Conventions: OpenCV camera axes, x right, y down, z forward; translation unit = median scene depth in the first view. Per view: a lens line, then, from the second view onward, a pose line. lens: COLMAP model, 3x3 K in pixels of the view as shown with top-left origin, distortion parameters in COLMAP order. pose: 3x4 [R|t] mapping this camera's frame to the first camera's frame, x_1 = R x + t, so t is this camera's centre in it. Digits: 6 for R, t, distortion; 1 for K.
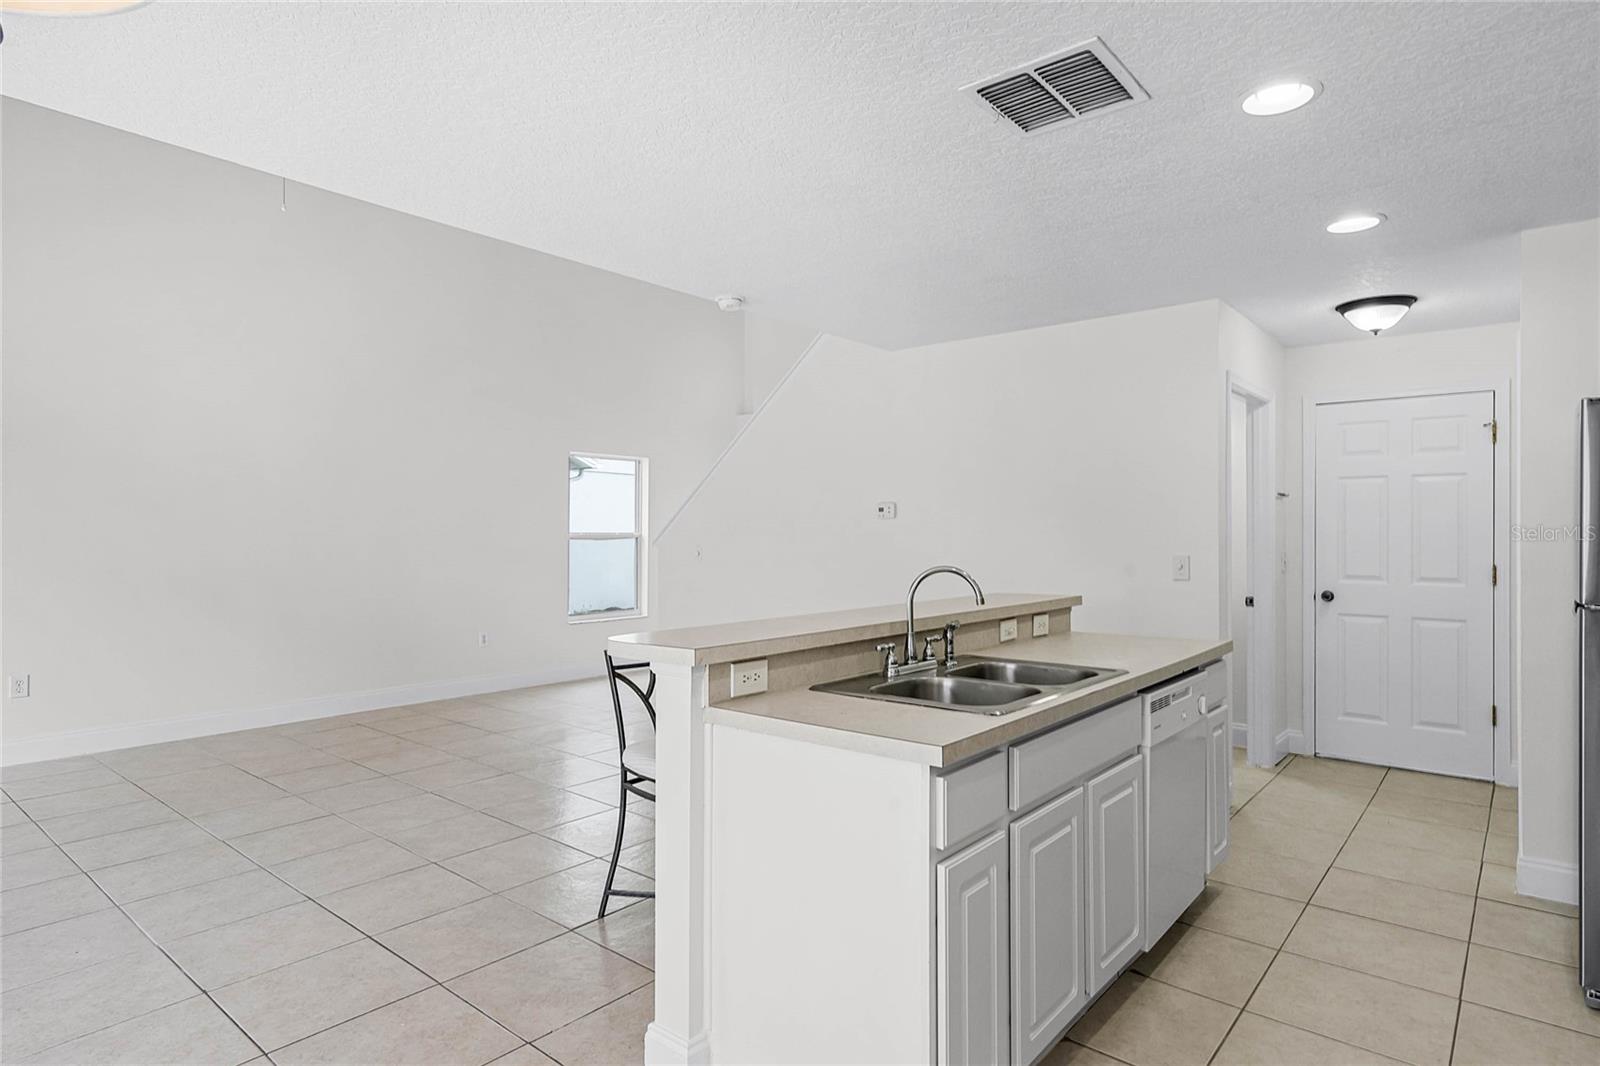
lens RADIAL K [[875.1, 0, 799.9], [0, 875.1, 527.9], [0, 0, 1]] dist [0.009933, -0.002196]
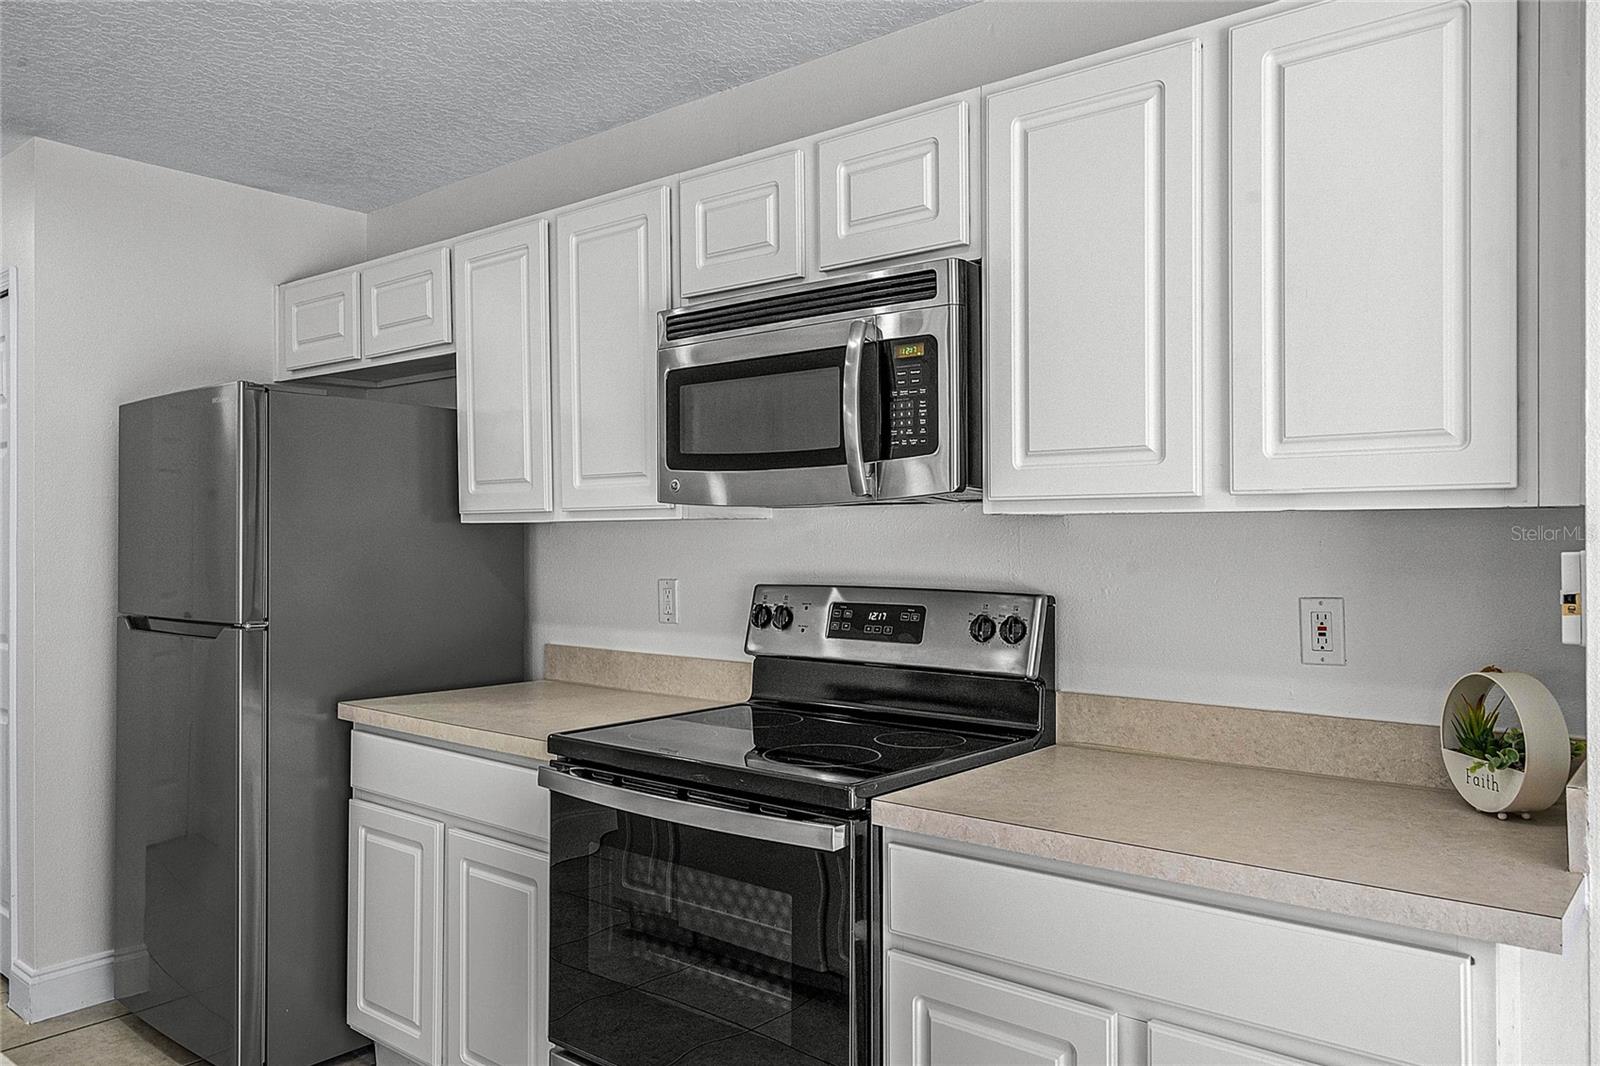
lens RADIAL K [[1157.1, 0, 794.6], [0, 1157.1, 534.1], [0, 0, 1]] dist [0.006068, 0.003591]
pose [[-0.005995, 0.001507, 0.999981, -0.176889], [-0.003300, 0.999993, -0.001527, 0.000599], [-0.999977, -0.003309, -0.005990, 0.369436]]
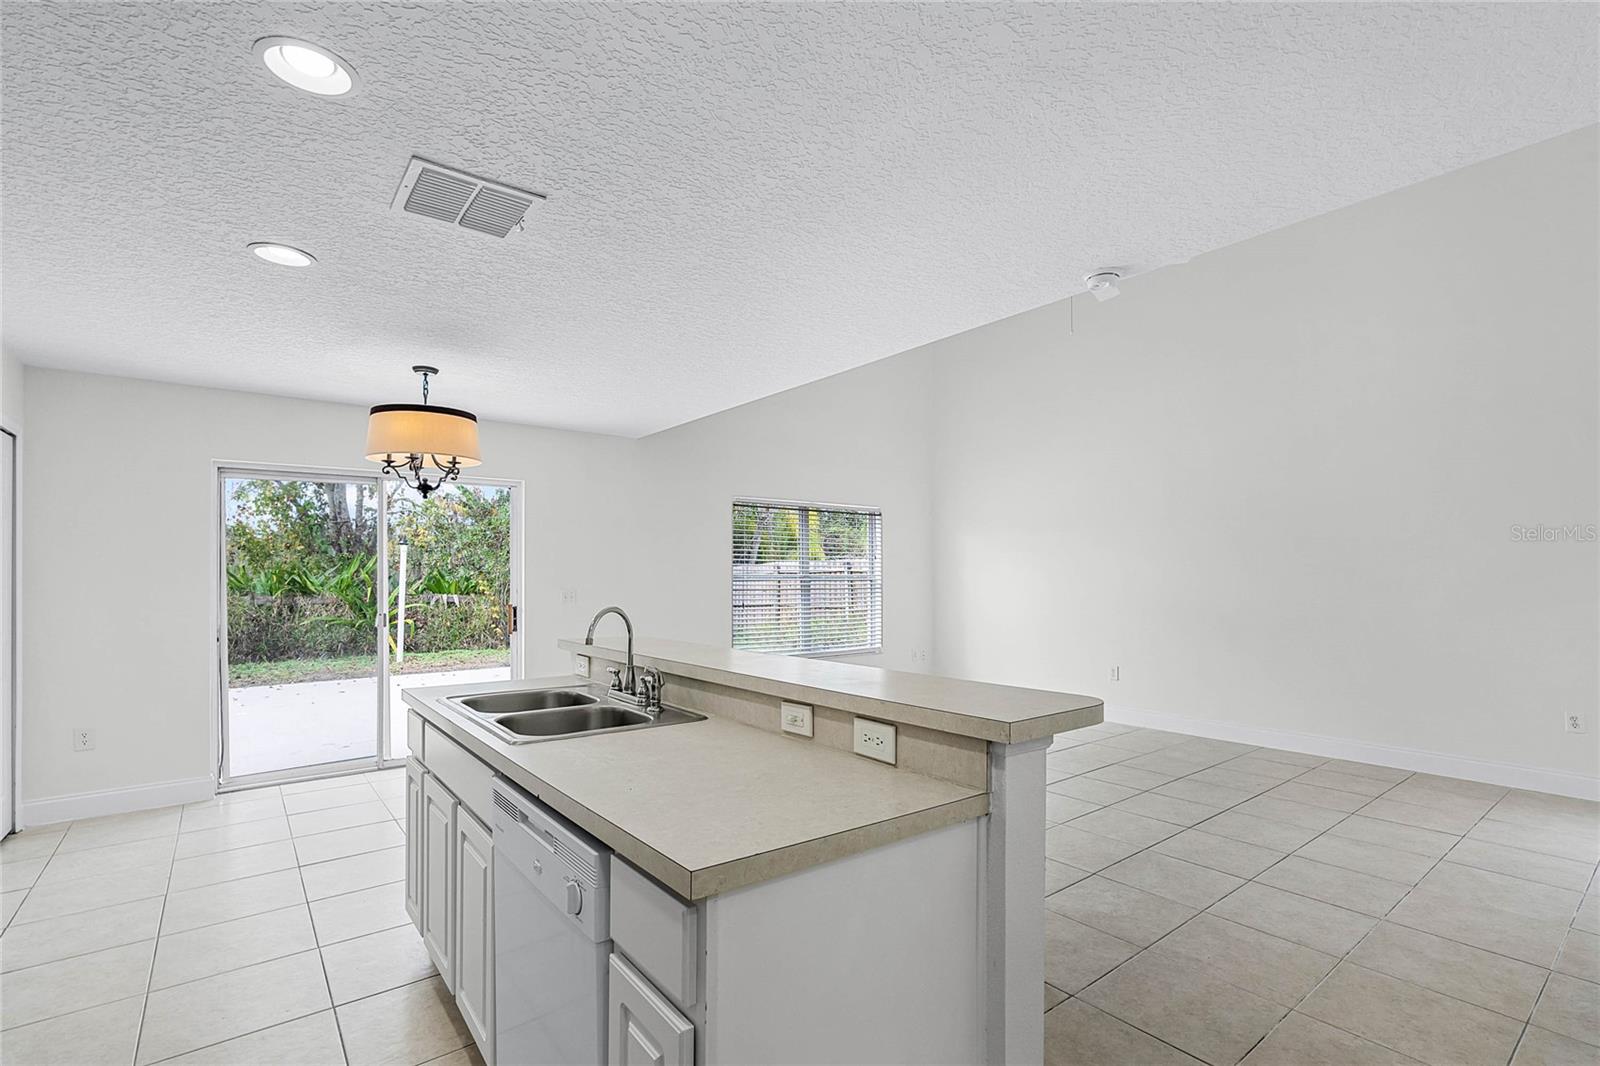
lens RADIAL K [[728.3, 0, 808.9], [0, 728.3, 567.8], [0, 0, 1]] dist [0.000041, -0.000583]
pose [[-0.202026, -0.012148, -0.979305, 0.805028], [0.007415, 0.999875, -0.013933, 0.008546], [0.979352, -0.010076, -0.201911, 1.148679]]
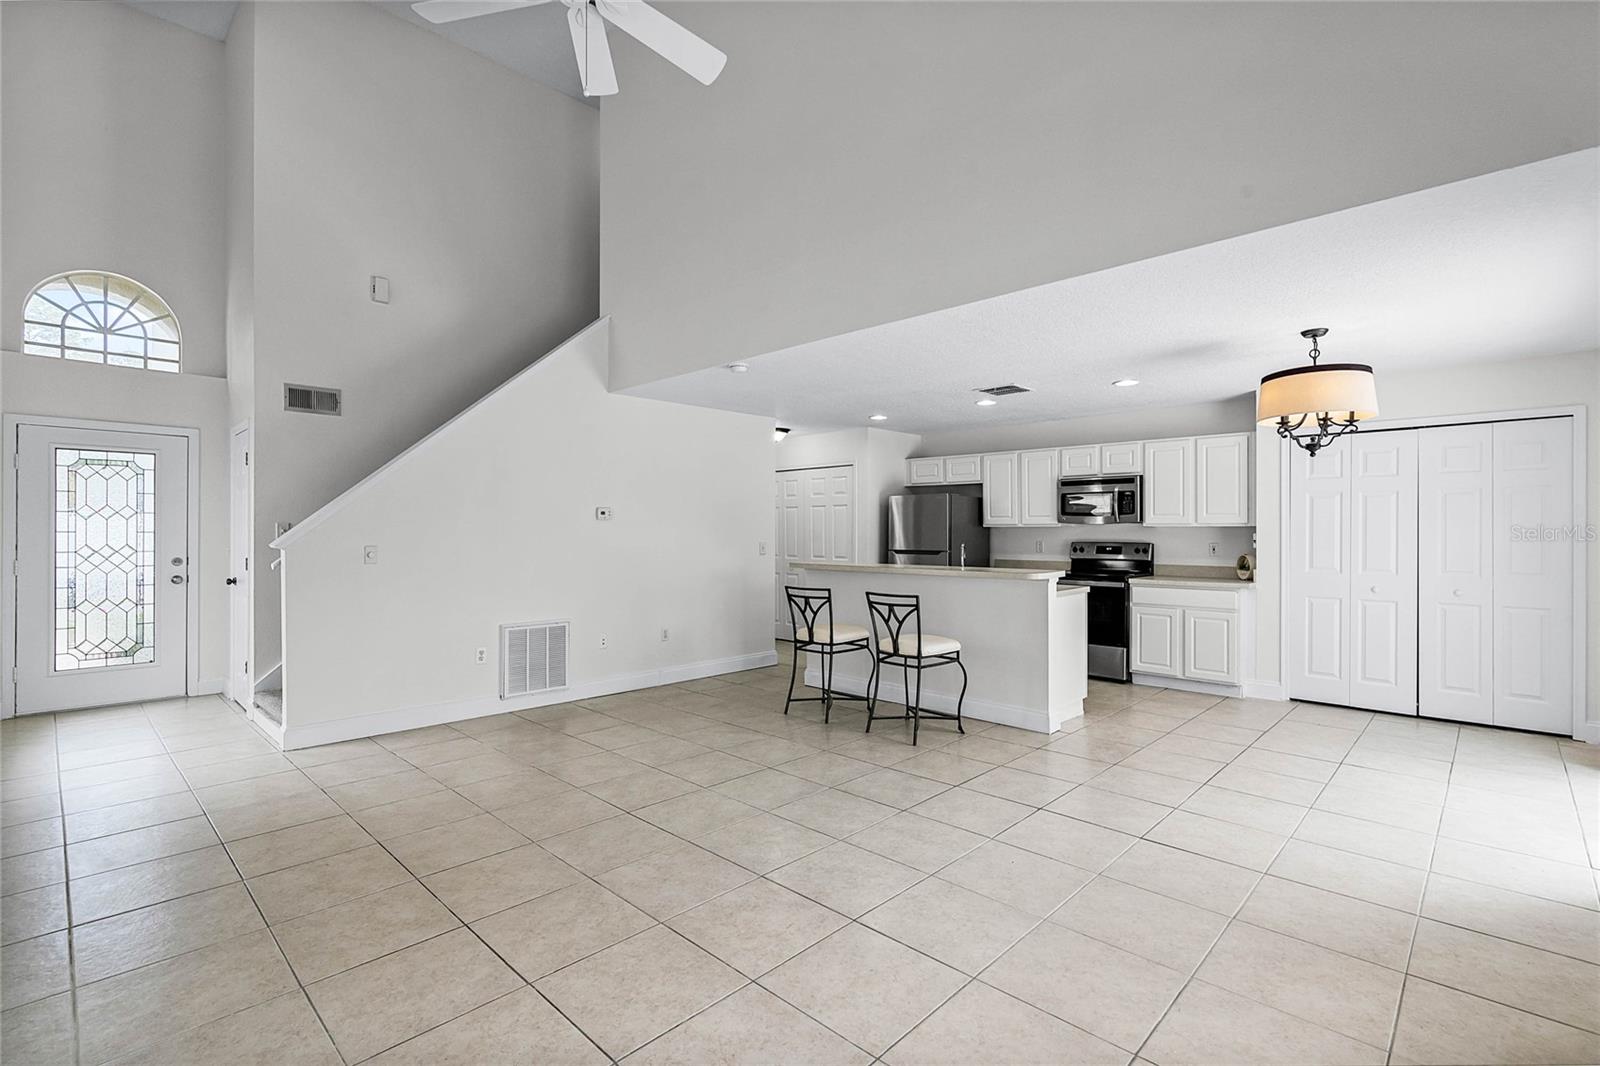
lens RADIAL K [[733.0, 0, 800.0], [0, 733.0, 533.0], [0, 0, 1]] dist [-0.000958, 0.000357]
pose [[0.072007, -0.004058, 0.997396, -1.651799], [-0.006450, 0.999969, 0.004534, 0.003580], [-0.997383, -0.006760, 0.071979, 1.074394]]
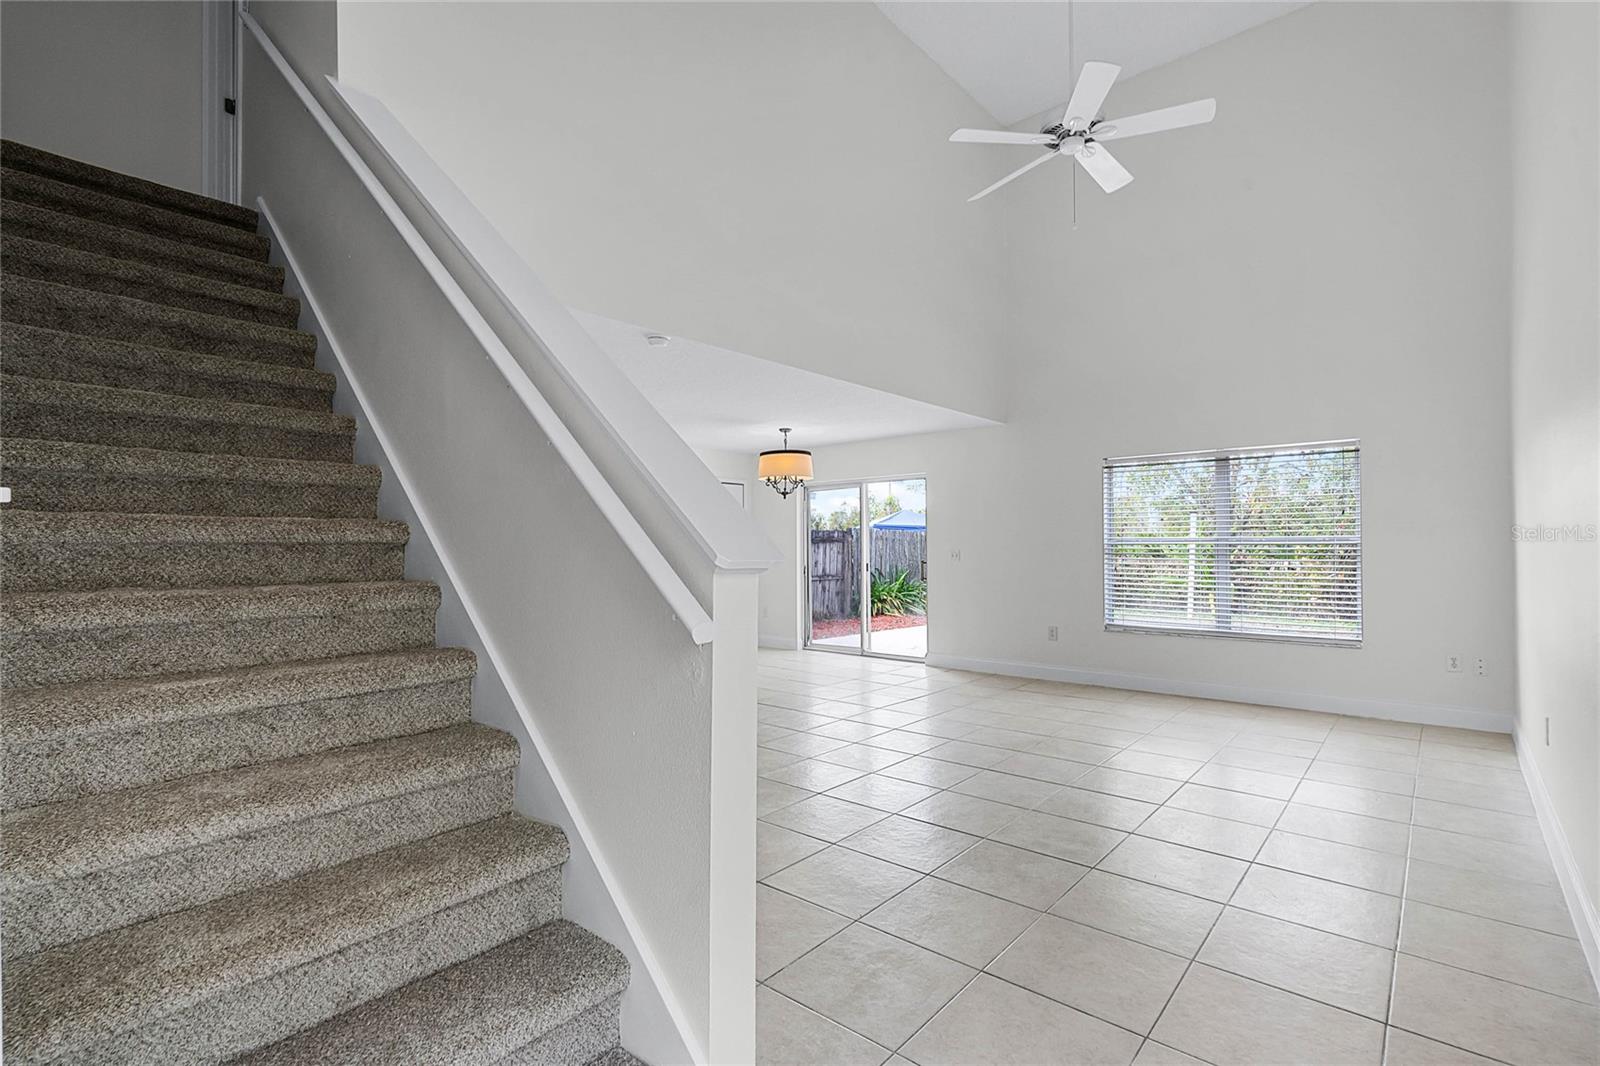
lens RADIAL K [[741.7, 0, 808.3], [0, 741.7, 539.4], [0, 0, 1]] dist [0.001460, 0.000350]
pose [[-0.999928, 0.002383, 0.011796, -0.382024], [0.002208, 0.999888, -0.014823, 0.032057], [-0.011830, -0.014796, -0.999821, 2.622787]]
